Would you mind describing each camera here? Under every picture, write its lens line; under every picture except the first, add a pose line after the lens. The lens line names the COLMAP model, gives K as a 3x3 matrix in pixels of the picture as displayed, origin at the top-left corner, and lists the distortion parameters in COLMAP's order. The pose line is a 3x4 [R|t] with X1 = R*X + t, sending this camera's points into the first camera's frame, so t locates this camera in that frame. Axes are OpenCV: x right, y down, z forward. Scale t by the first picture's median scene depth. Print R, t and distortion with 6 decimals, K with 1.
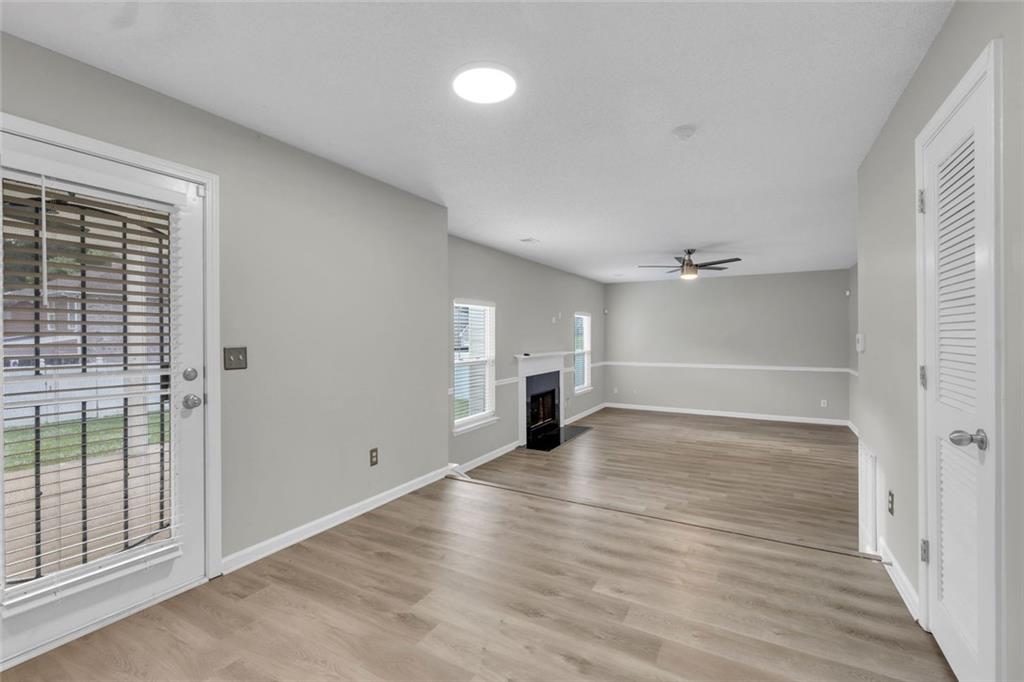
lens RADIAL K [[444.8, 0, 510.2], [0, 444.8, 338.7], [0, 0, 1]] dist [0.004683, 0.000192]
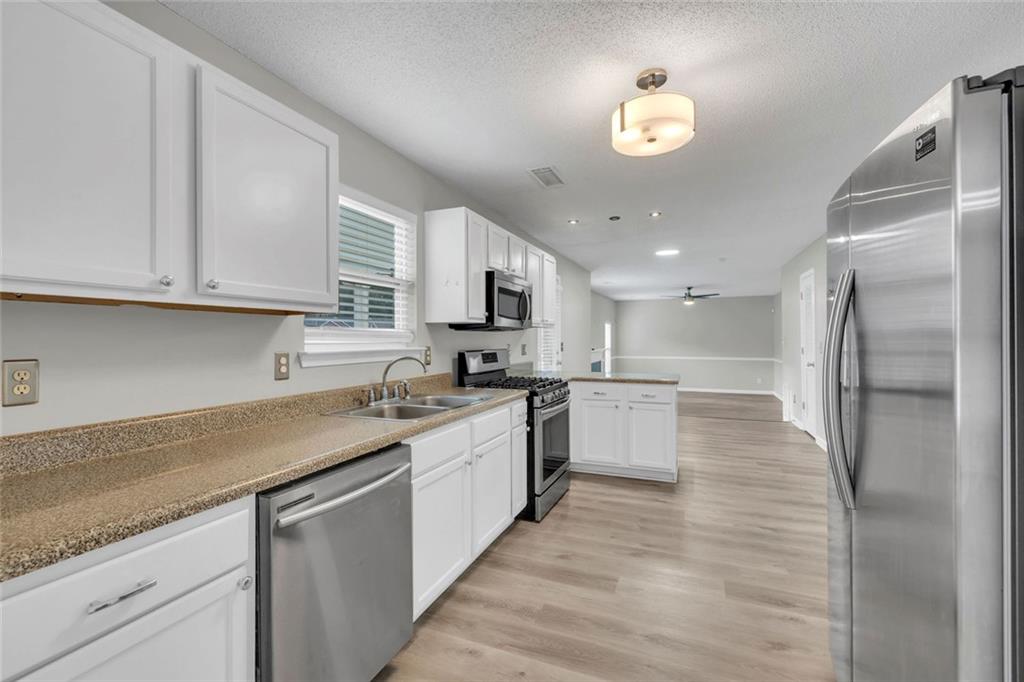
lens RADIAL K [[444.8, 0, 513.4], [0, 444.8, 339.8], [0, 0, 1]] dist [0.004683, 0.000192]
pose [[0.991030, 0.002699, 0.133615, -0.482385], [-0.002821, 0.999996, 0.000725, 0.001121], [-0.133613, -0.001095, 0.991033, -0.583017]]
